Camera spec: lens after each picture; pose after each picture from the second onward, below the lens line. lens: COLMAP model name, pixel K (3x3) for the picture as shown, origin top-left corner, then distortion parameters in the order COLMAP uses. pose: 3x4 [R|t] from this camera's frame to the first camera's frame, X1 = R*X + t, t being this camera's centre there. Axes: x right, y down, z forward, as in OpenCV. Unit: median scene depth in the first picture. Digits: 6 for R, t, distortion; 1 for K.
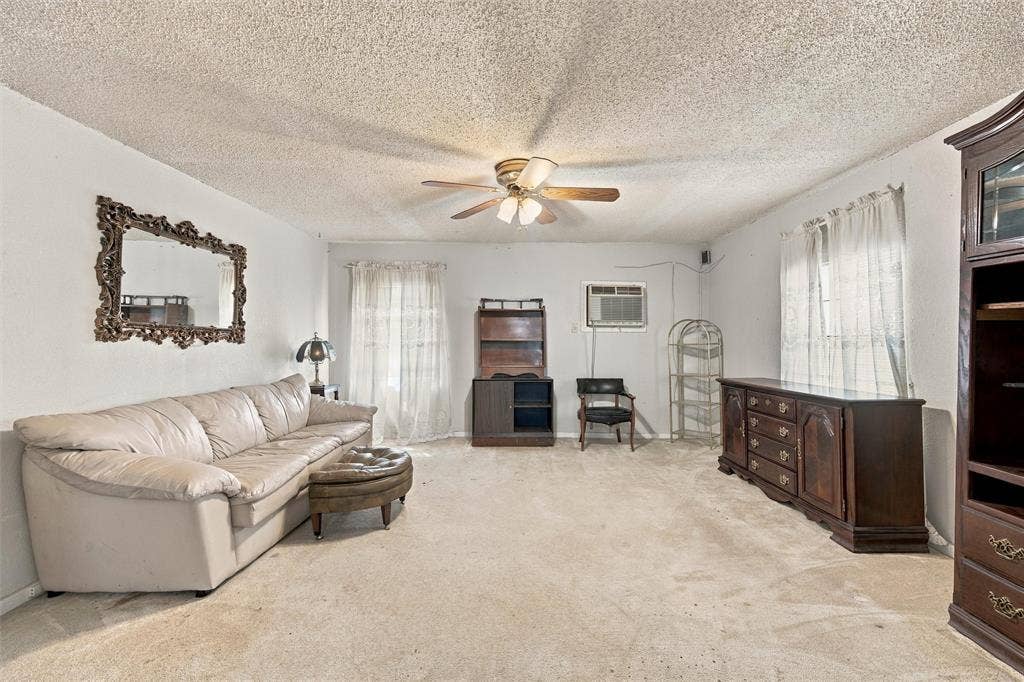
lens RADIAL K [[403.9, 0, 512.0], [0, 403.9, 341.0], [0, 0, 1]] dist [0.000811, 0.000173]
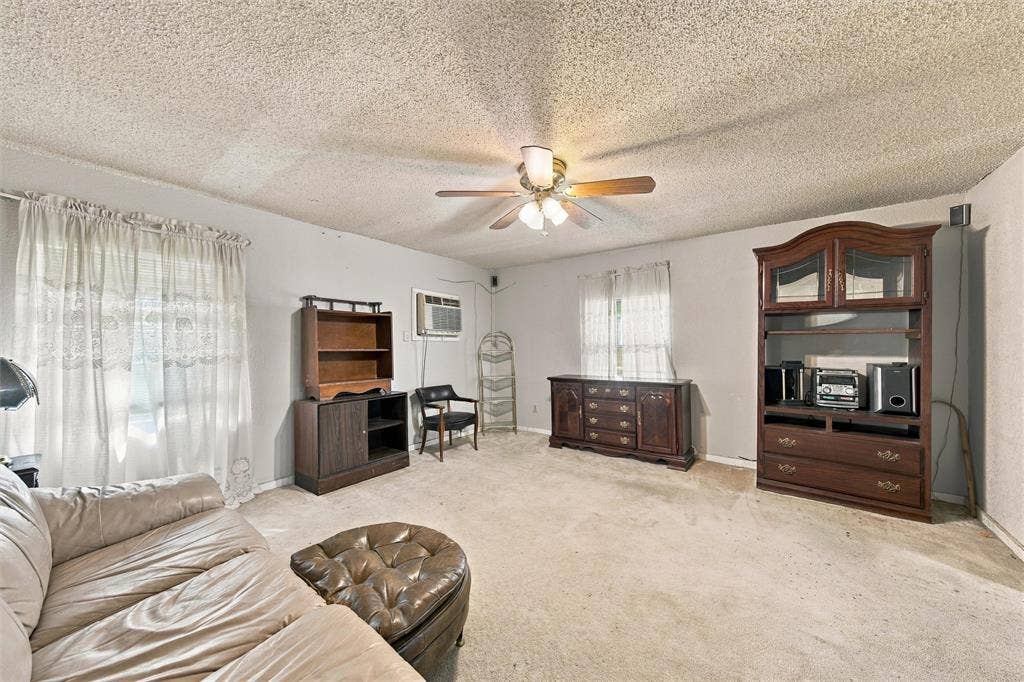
lens RADIAL K [[357.1, 0, 512.0], [0, 357.1, 341.0], [0, 0, 1]] dist [-0.001035, -0.000042]
pose [[0.612130, 0.006319, 0.790732, -0.374538], [0.009374, 0.999840, -0.015247, -0.006644], [-0.790701, 0.016746, 0.611973, 0.300611]]
